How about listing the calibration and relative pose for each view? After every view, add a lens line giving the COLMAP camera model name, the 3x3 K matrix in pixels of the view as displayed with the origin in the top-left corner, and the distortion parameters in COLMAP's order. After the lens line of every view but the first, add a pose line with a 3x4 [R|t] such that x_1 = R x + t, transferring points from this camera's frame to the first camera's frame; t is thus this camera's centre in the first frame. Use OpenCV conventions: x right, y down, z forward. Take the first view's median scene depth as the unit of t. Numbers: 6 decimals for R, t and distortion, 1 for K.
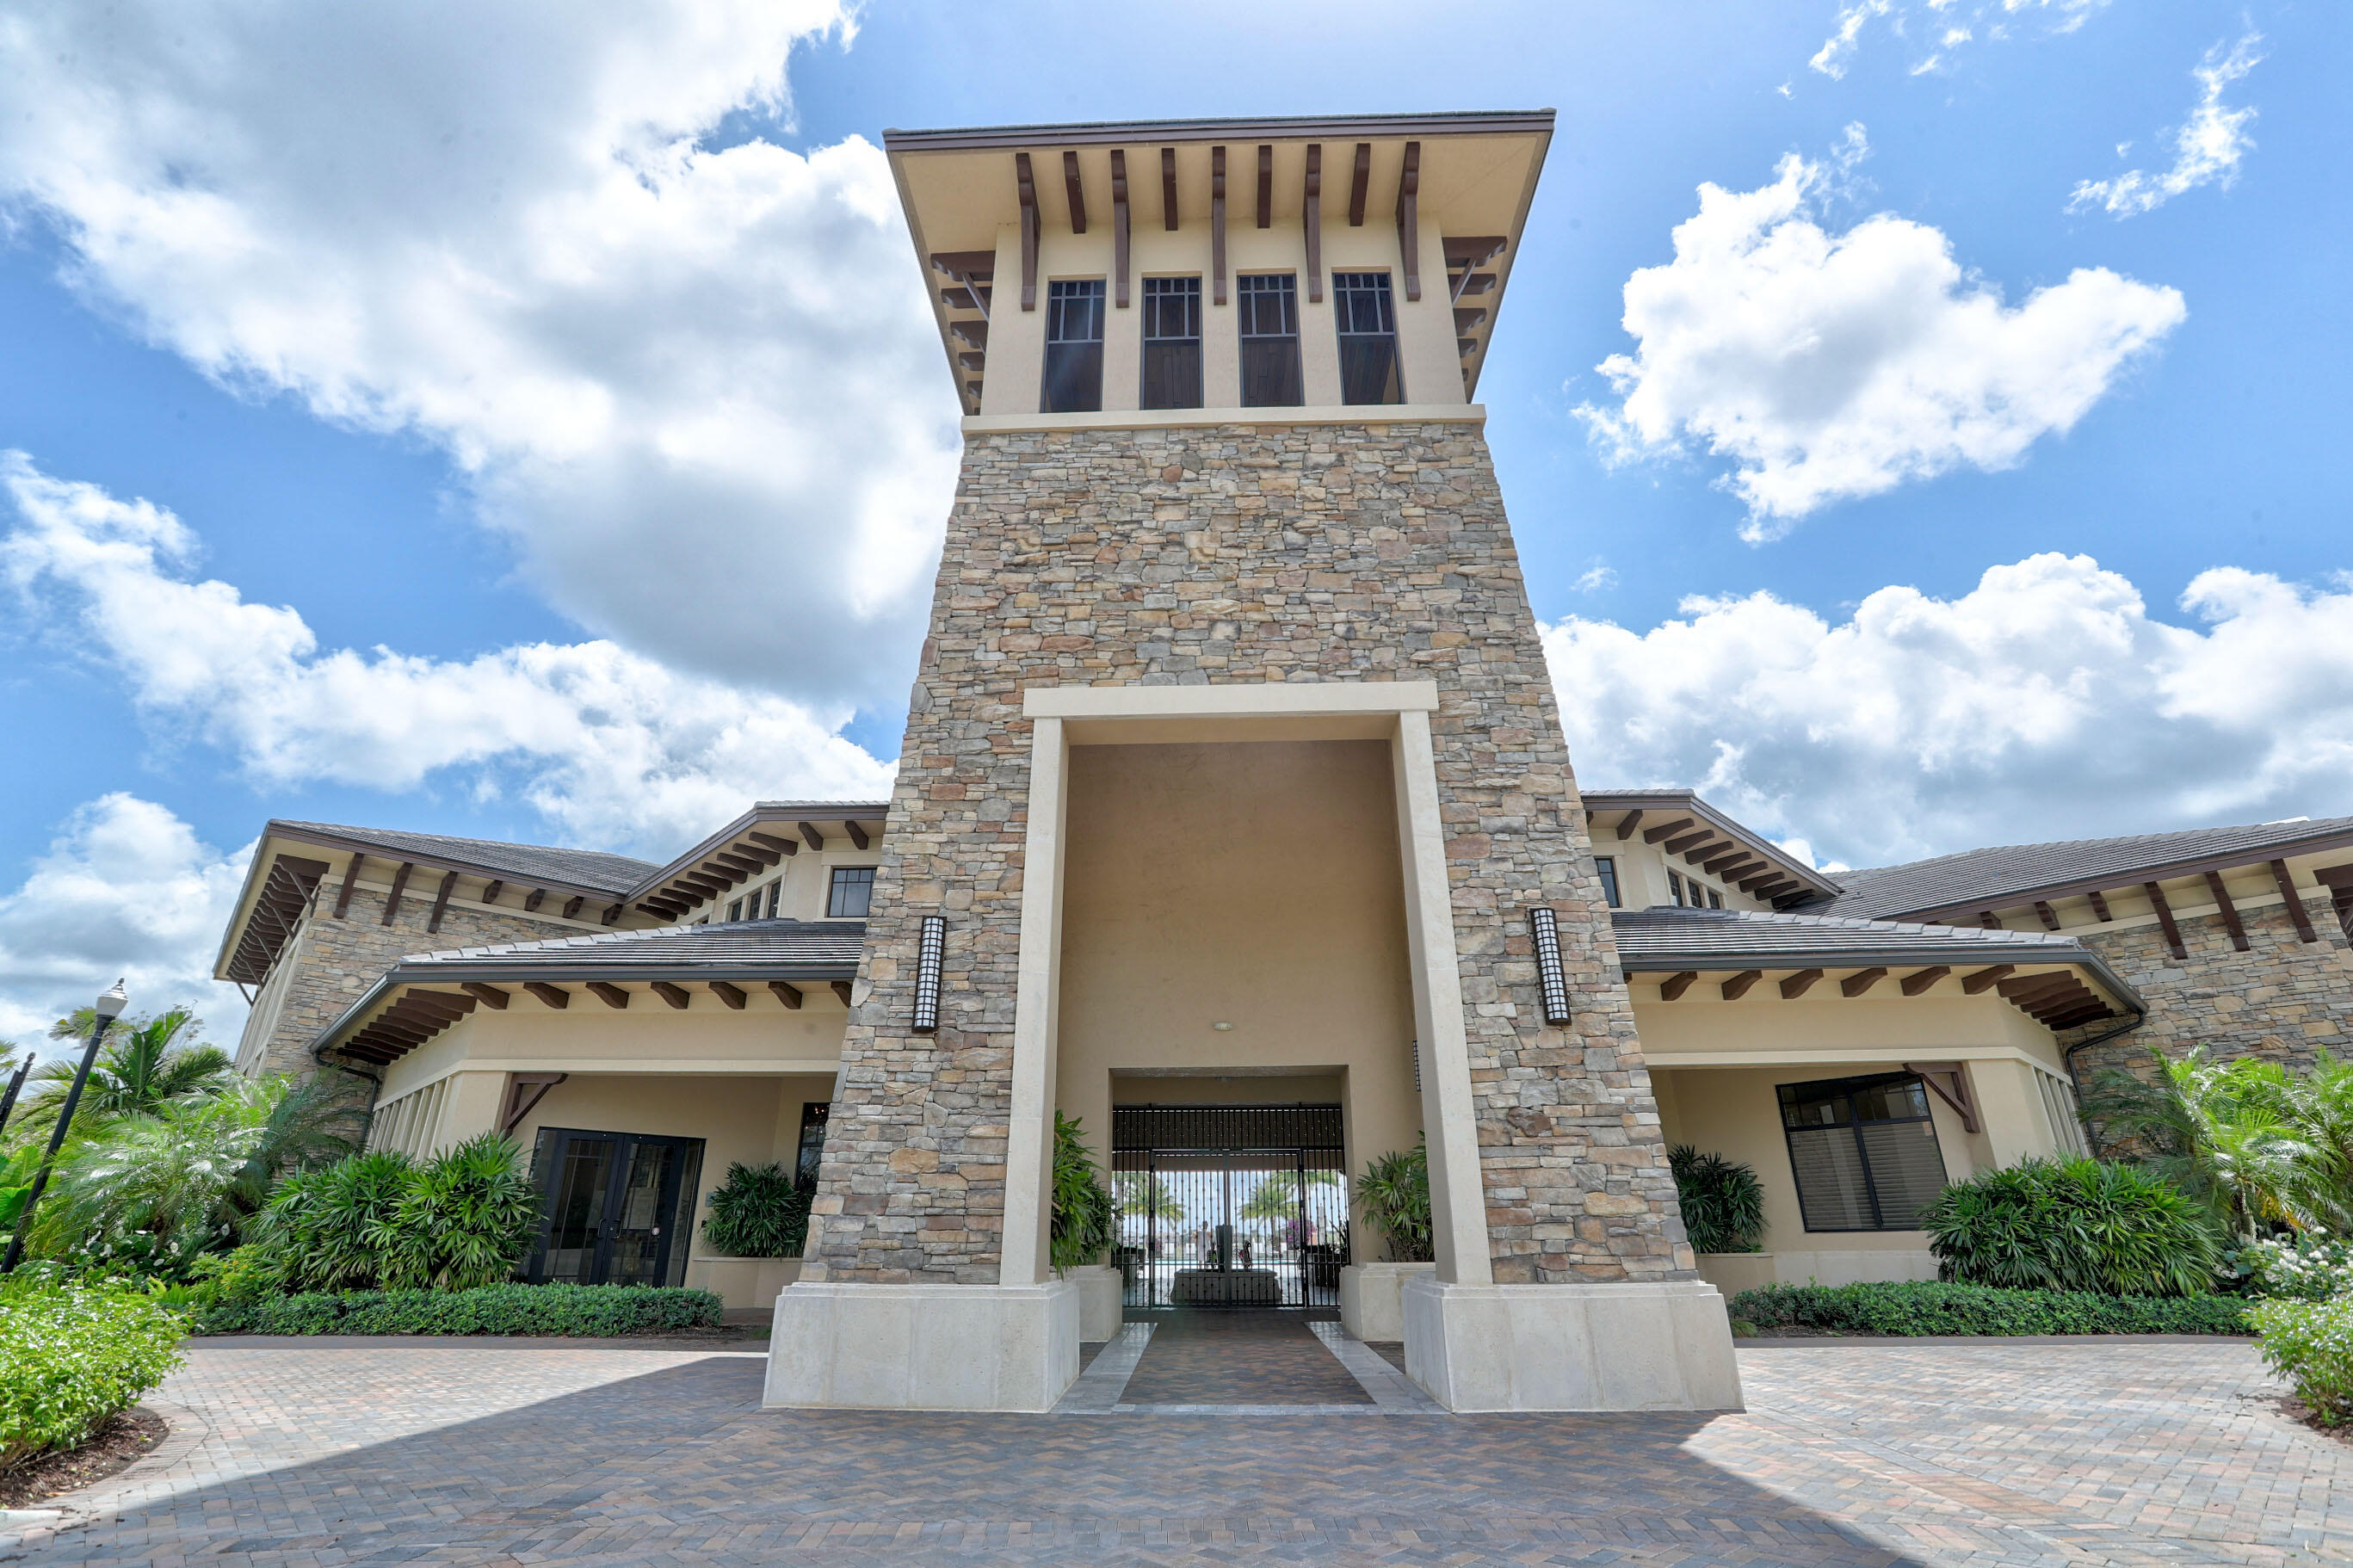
lens RADIAL K [[1104.1, 0, 1176.5], [0, 1104.1, 784.0], [0, 0, 1]] dist [-0.056258, 0.025271]
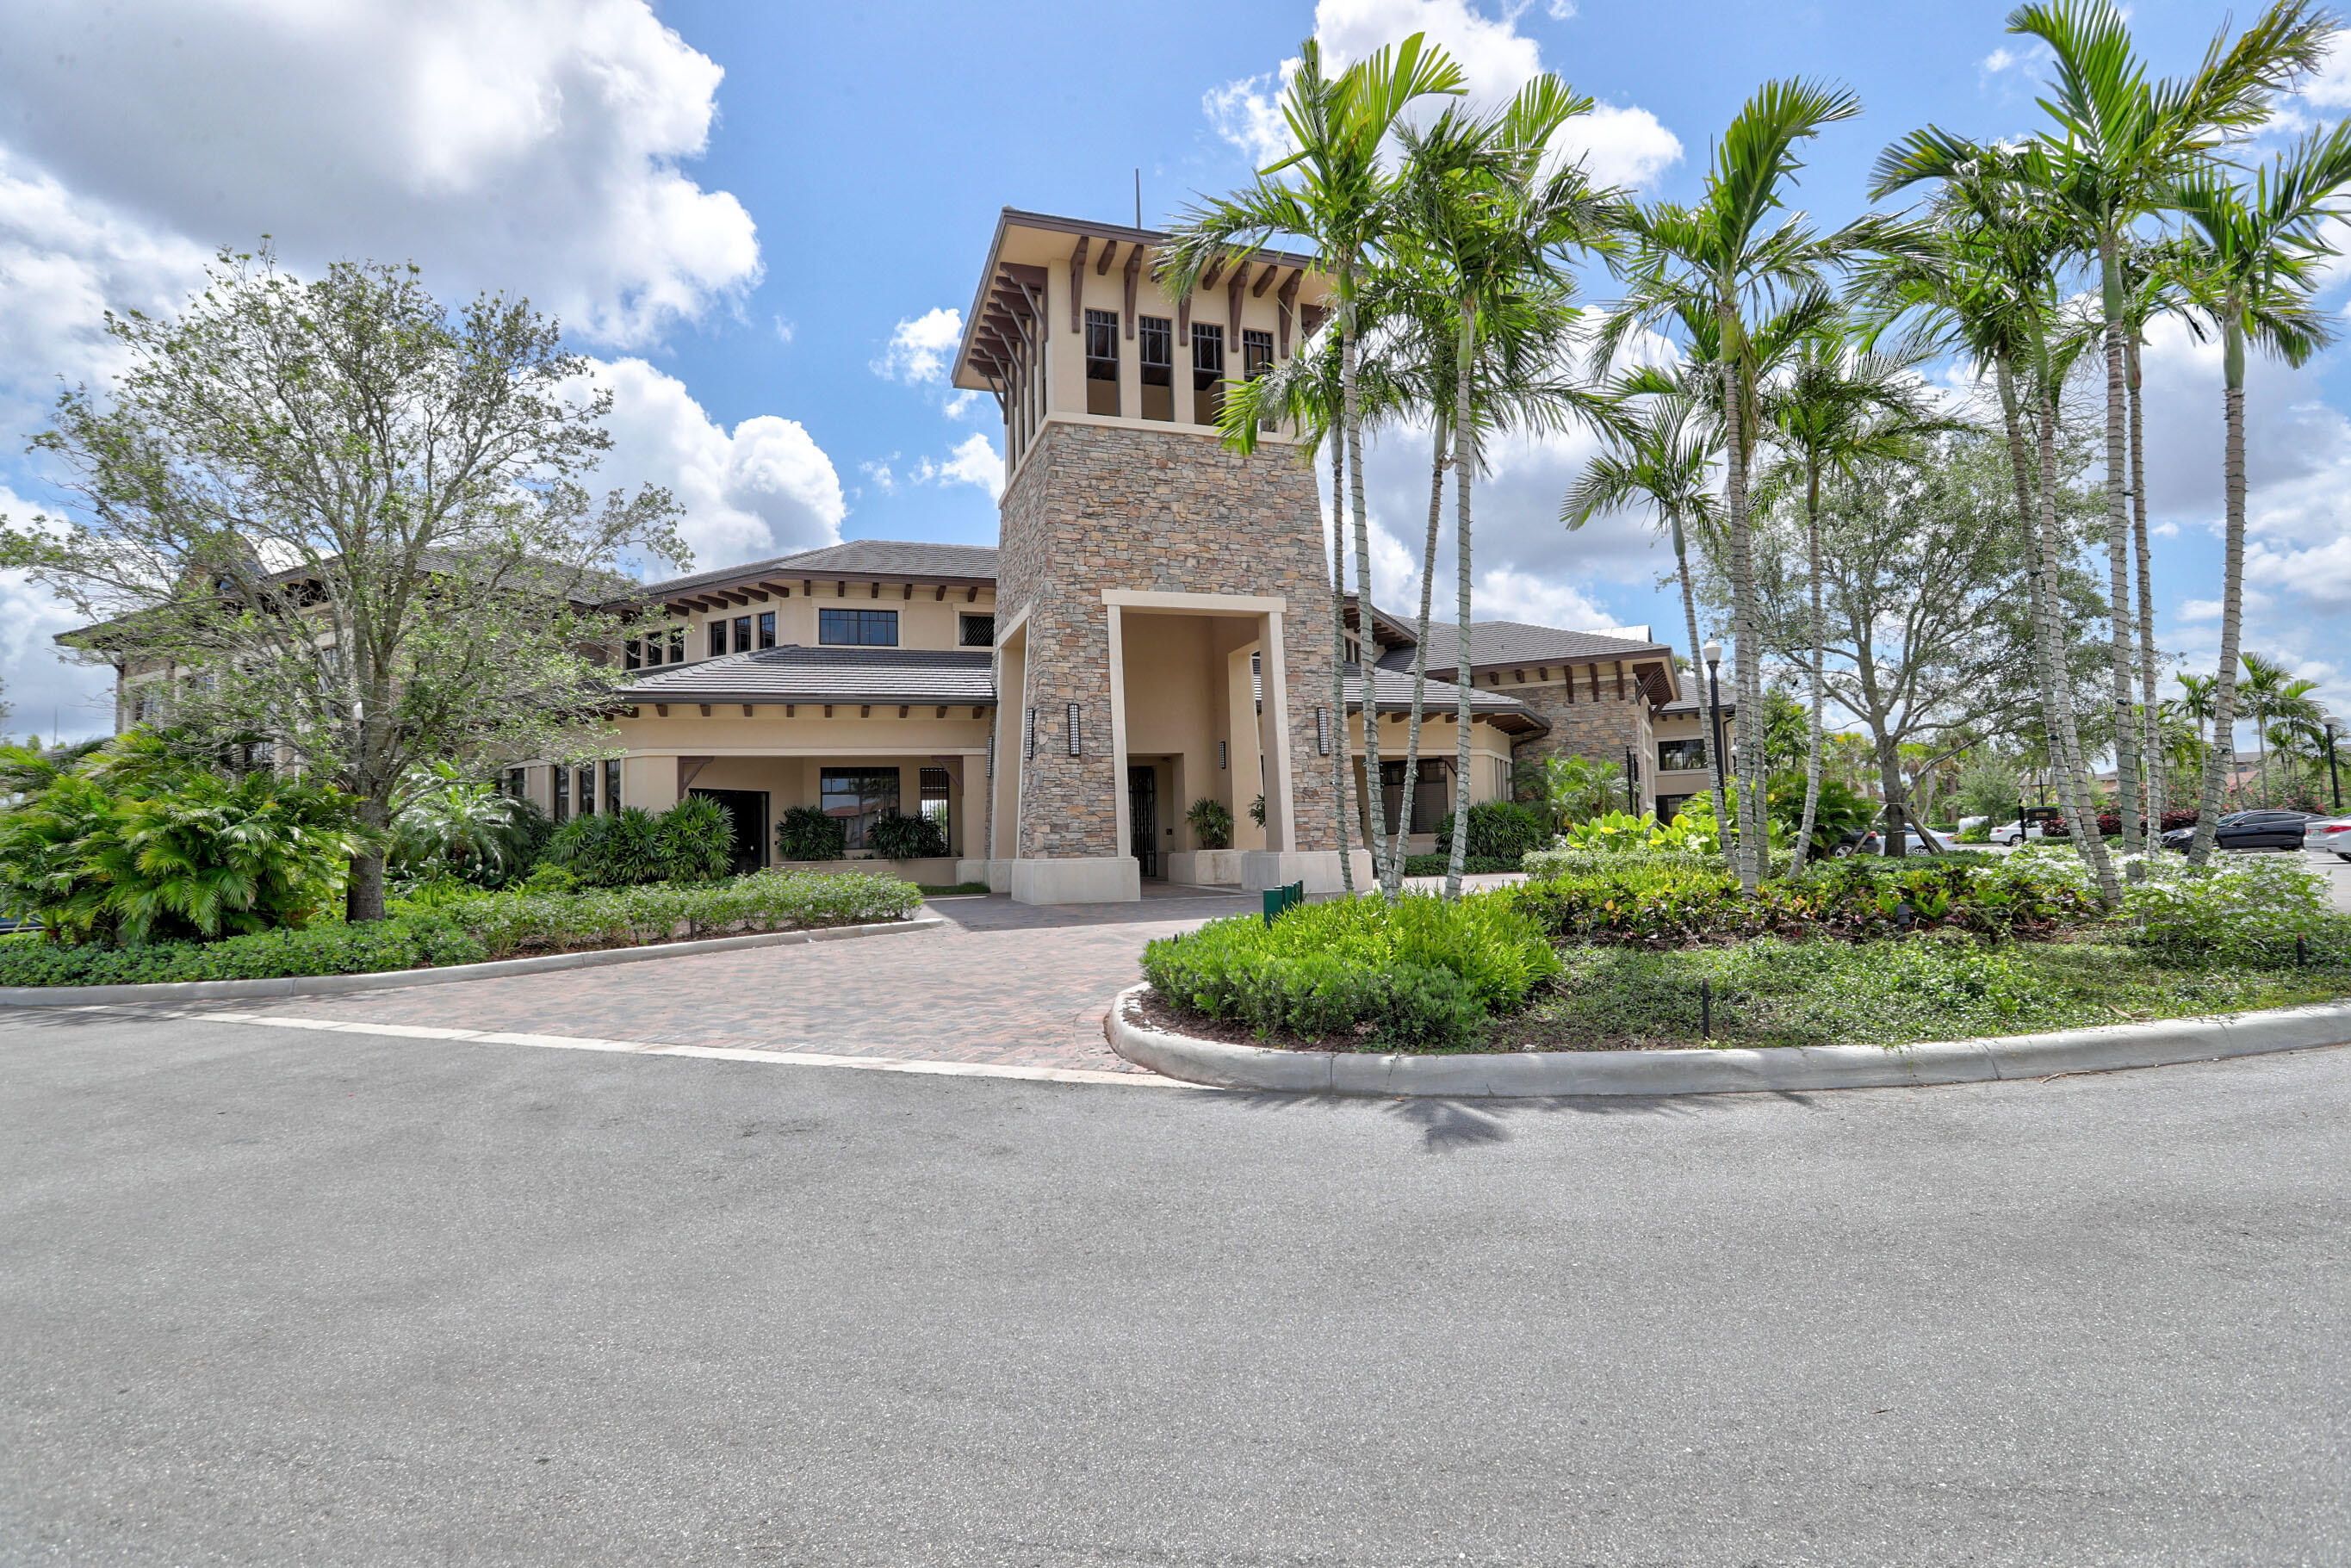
lens RADIAL K [[1115.3, 0, 1175.5], [0, 1115.3, 784.0], [0, 0, 1]] dist [0.014104, 0.000228]
pose [[0.936526, -0.004392, 0.350570, -0.687629], [-0.111015, 0.944754, 0.308407, -0.371514], [-0.332557, -0.327750, 0.884300, -0.924962]]
